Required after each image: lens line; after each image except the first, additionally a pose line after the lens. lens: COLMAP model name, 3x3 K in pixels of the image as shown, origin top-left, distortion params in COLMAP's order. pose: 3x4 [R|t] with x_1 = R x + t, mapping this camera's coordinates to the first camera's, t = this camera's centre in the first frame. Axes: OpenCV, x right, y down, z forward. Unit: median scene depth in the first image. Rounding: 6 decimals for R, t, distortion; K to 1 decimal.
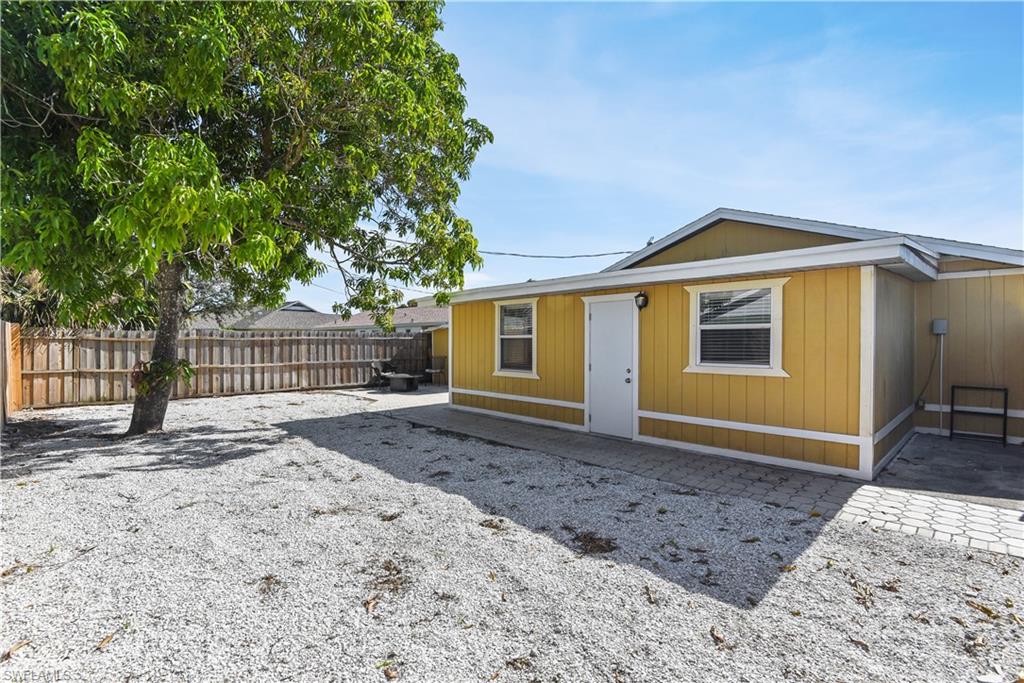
lens RADIAL K [[470.2, 0, 512.0], [0, 470.2, 341.5], [0, 0, 1]] dist [-0.032951, -0.000215]
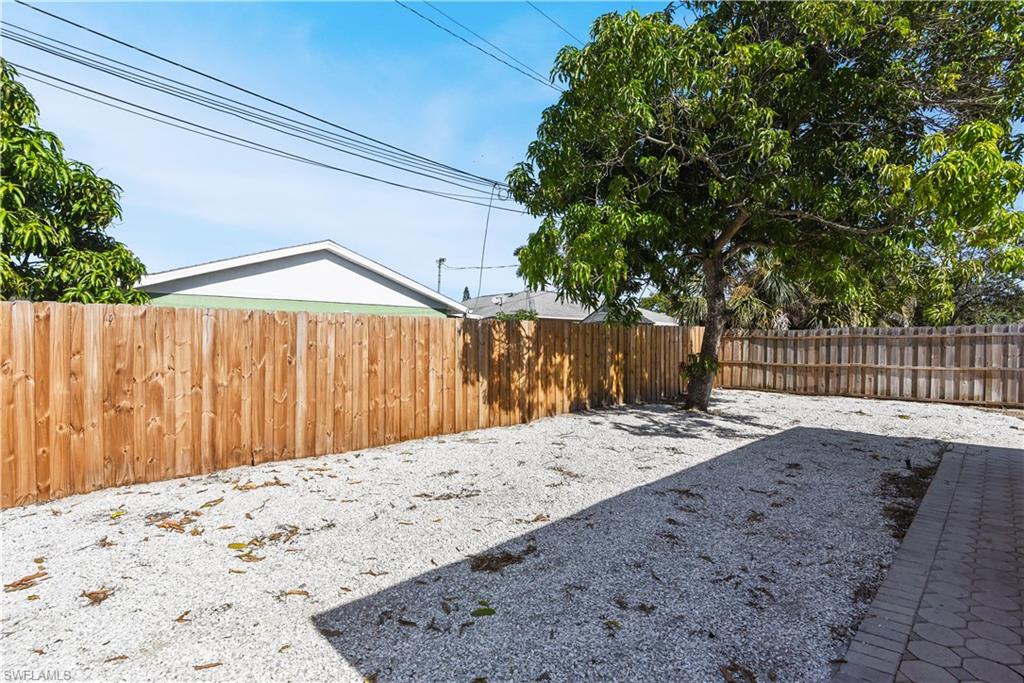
lens RADIAL K [[470.2, 0, 512.0], [0, 470.2, 341.5], [0, 0, 1]] dist [-0.032951, -0.000215]
pose [[-0.005635, 0.005423, -0.999969, 0.301029], [0.001357, 0.999984, 0.005415, -0.002048], [0.999983, -0.001327, -0.005642, 0.286638]]
